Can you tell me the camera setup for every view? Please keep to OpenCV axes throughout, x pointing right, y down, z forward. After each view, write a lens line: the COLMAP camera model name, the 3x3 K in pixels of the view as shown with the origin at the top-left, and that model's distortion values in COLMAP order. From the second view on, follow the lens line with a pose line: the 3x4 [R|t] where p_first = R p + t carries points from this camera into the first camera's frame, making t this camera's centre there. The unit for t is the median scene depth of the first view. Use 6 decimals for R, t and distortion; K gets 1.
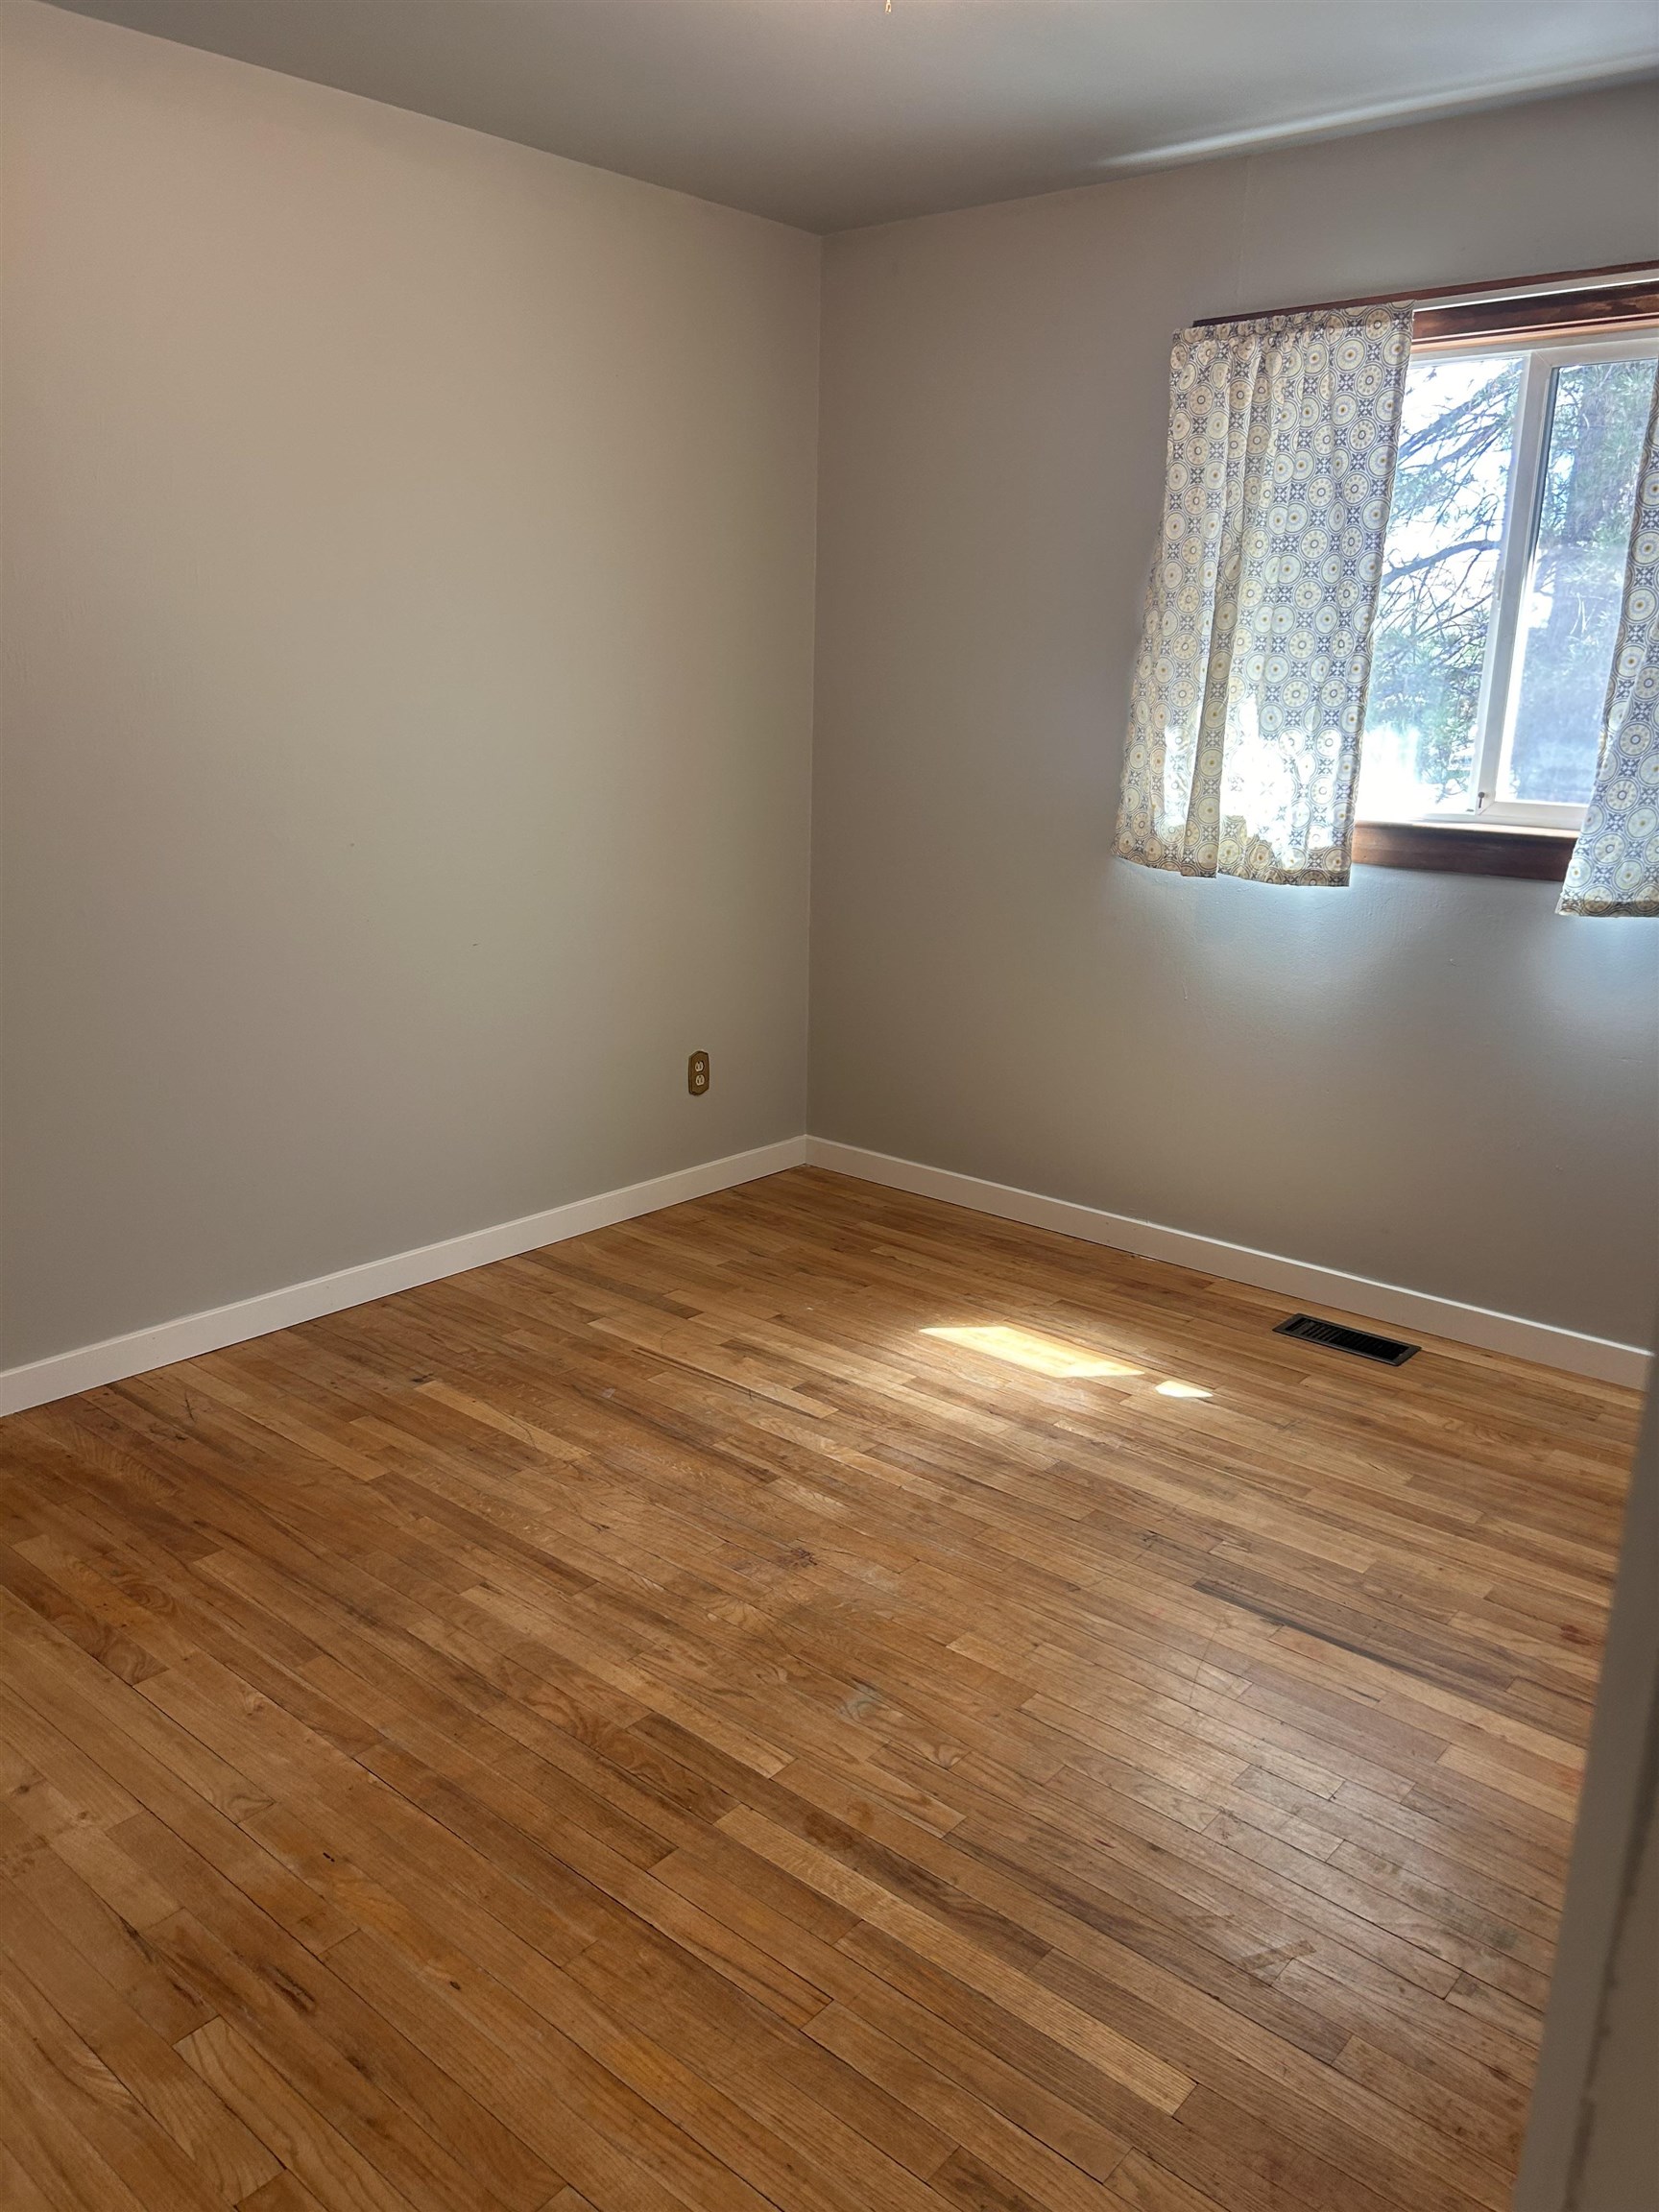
lens RADIAL K [[1649.9, 0, 832.6], [0, 1649.9, 1152.4], [0, 0, 1]] dist [0.004155, -0.008322]
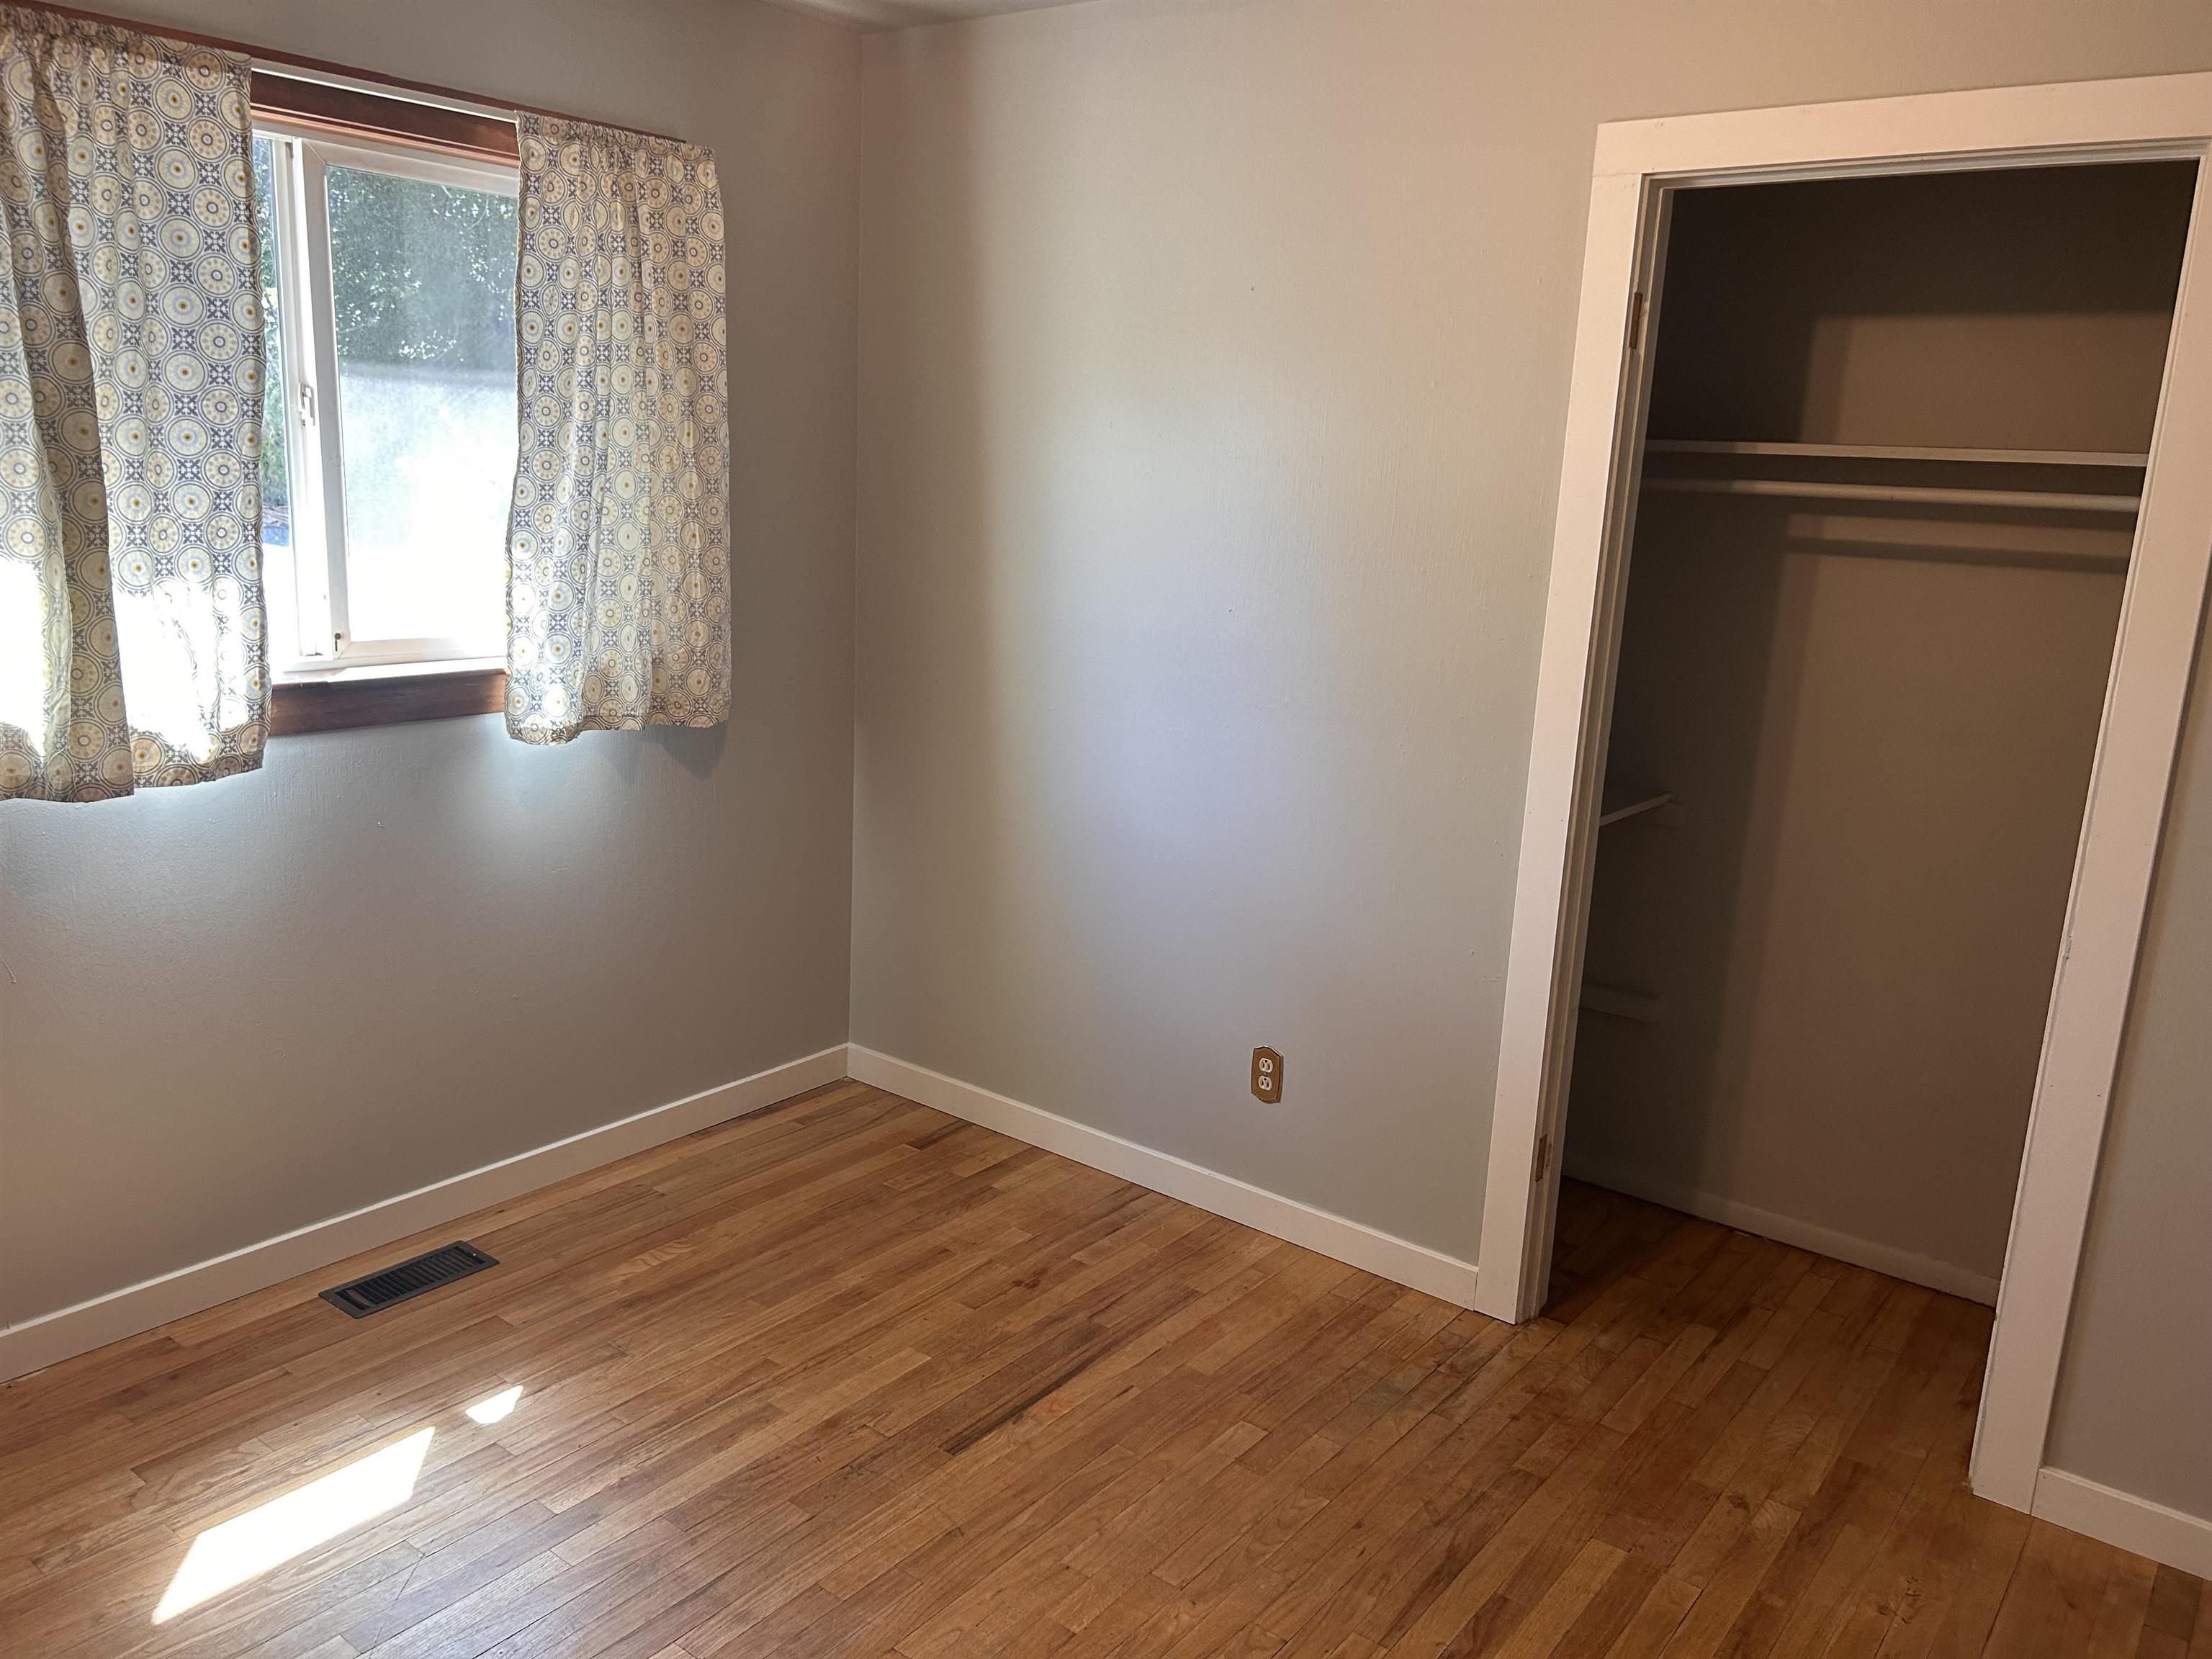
lens RADIAL K [[1649.9, 0, 1106.0], [0, 1649.9, 829.5], [0, 0, 1]] dist [0.004155, -0.008322]
pose [[-0.060552, -0.232852, 0.970625, -0.513953], [0.244141, 0.939419, 0.240596, -0.236240], [-0.967847, 0.251538, -0.000035, 0.645597]]
